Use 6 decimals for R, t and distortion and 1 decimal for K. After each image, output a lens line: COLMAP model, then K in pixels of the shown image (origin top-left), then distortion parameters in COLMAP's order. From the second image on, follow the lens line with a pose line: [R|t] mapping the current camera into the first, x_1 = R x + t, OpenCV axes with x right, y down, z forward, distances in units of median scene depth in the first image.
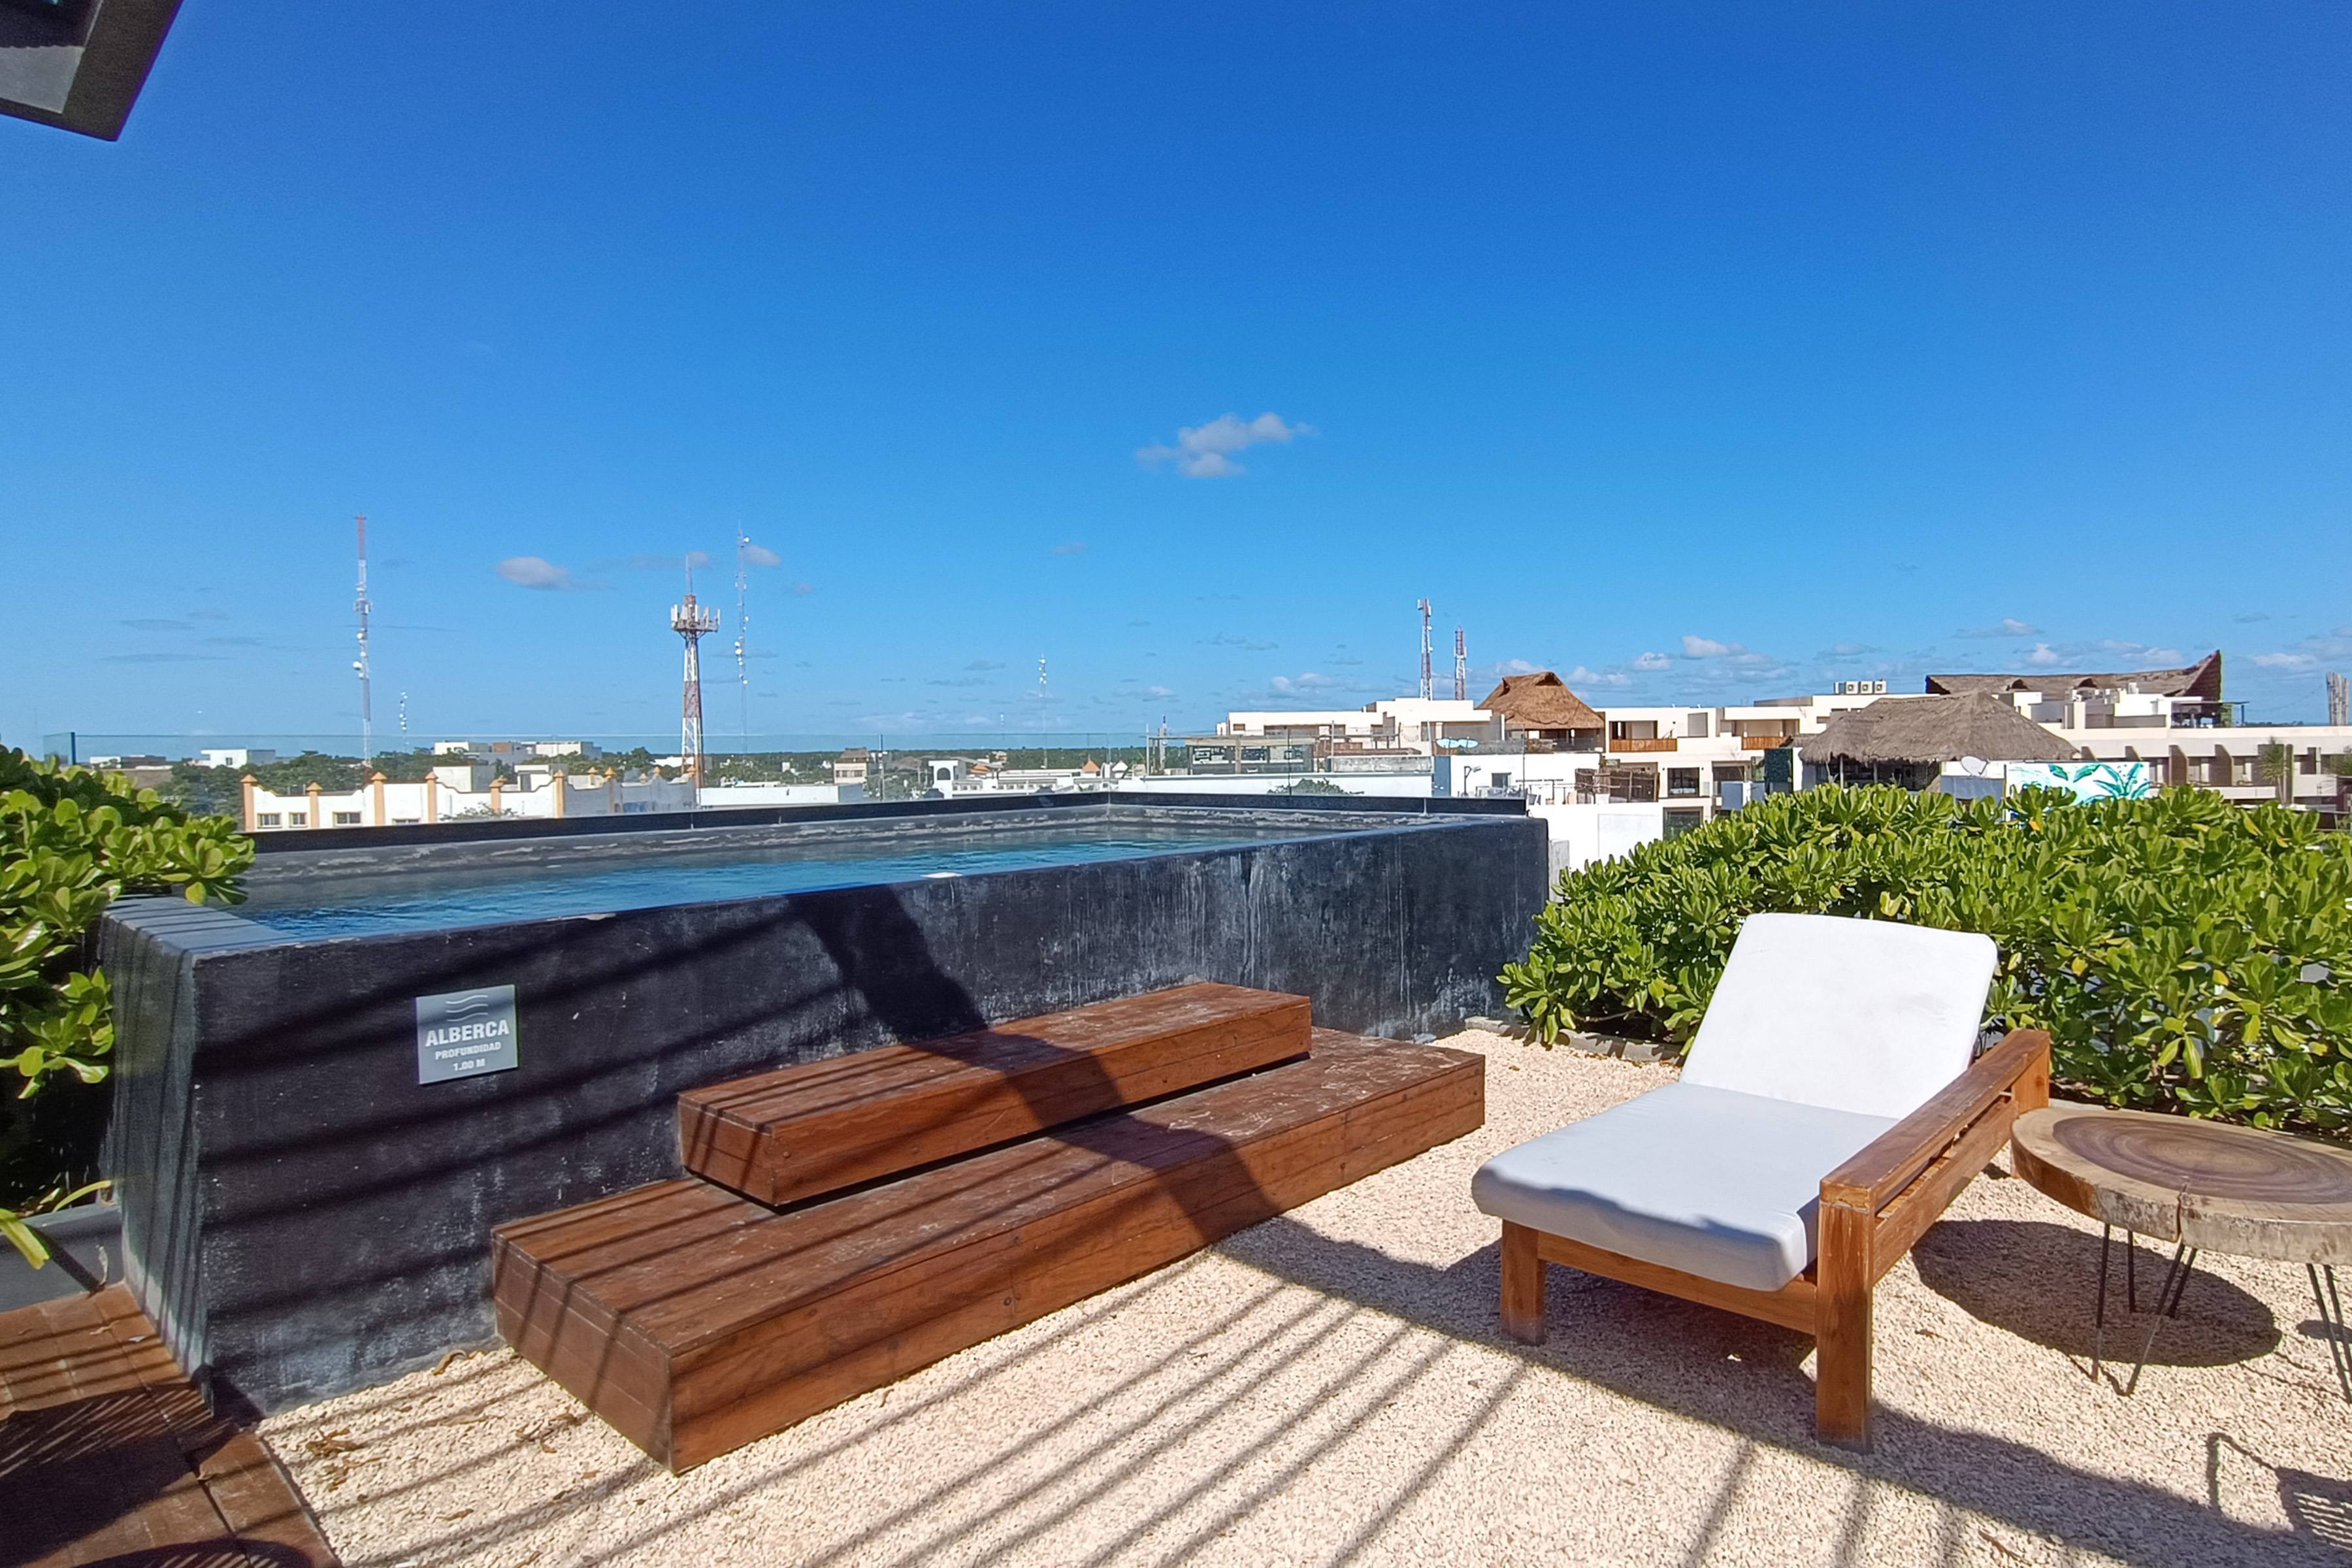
lens RADIAL K [[1245.2, 0, 1163.2], [0, 1245.2, 787.9], [0, 0, 1]] dist [-0.020733, 0.014492]
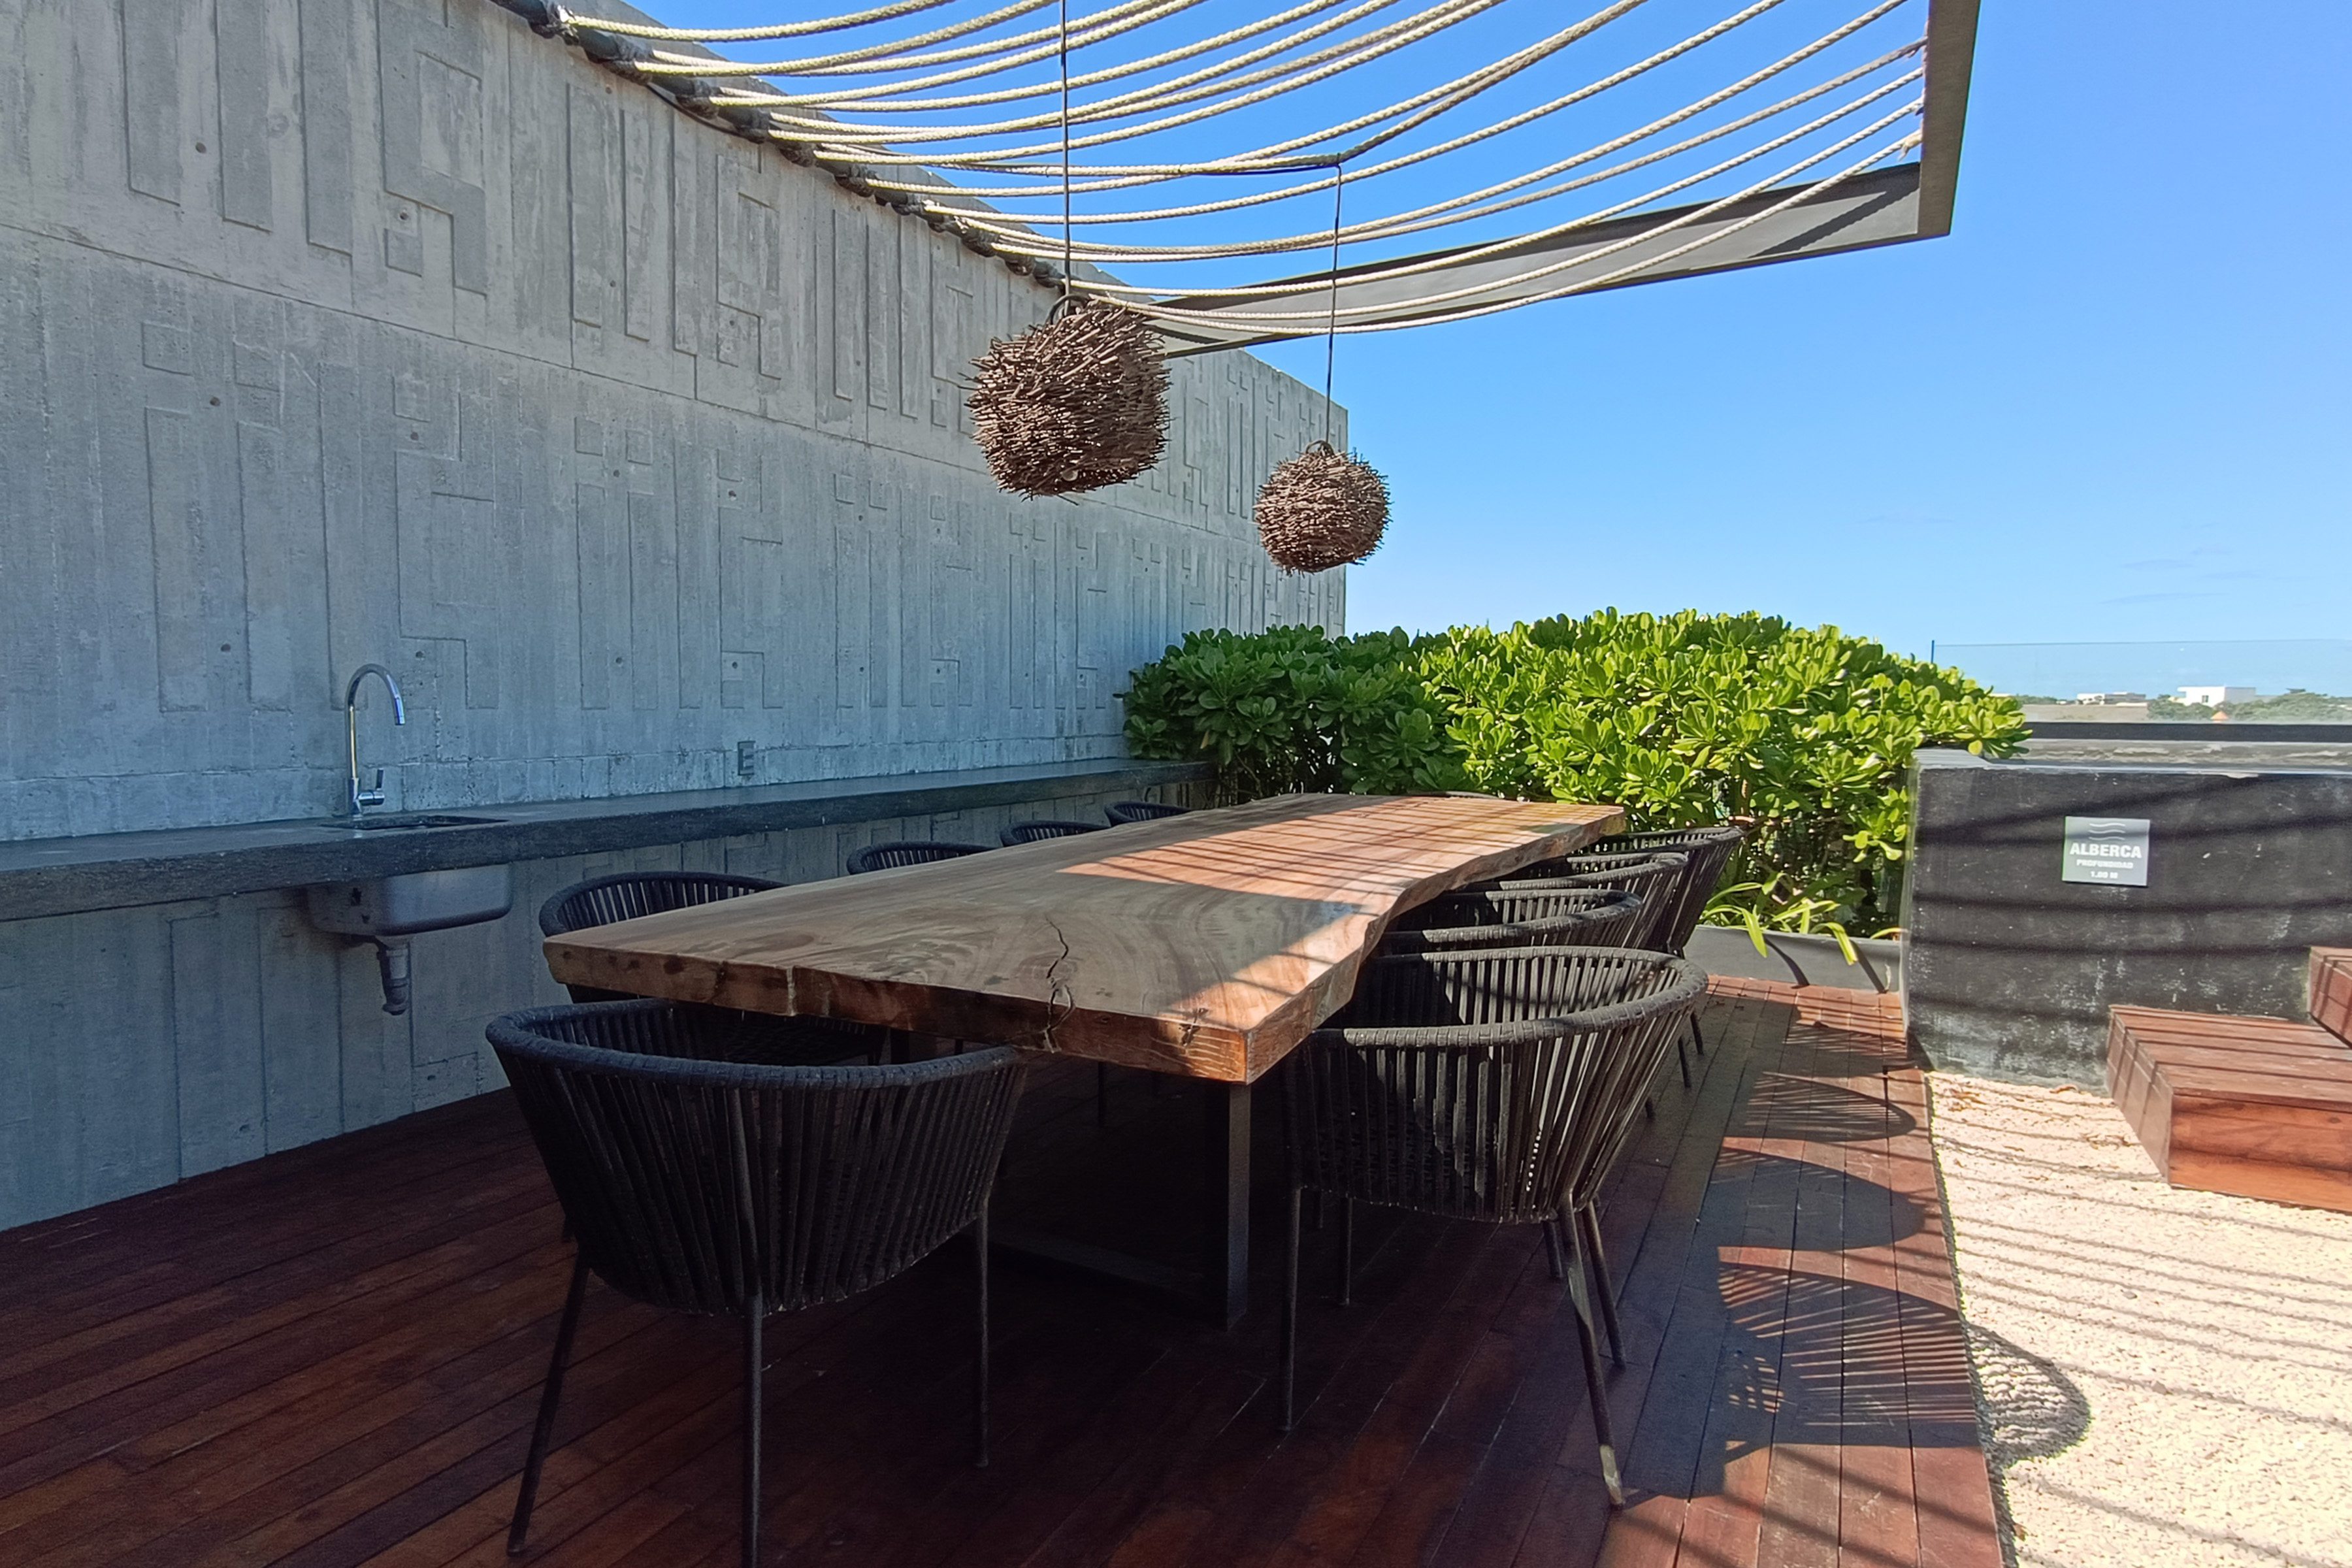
lens RADIAL K [[1245.2, 0, 1175.2], [0, 1245.2, 779.4], [0, 0, 1]] dist [-0.020733, 0.014492]
pose [[0.220253, 0.082283, -0.971966, 0.465747], [-0.041812, 0.996316, 0.074869, 0.064349], [0.974546, 0.024150, 0.222882, -0.238344]]
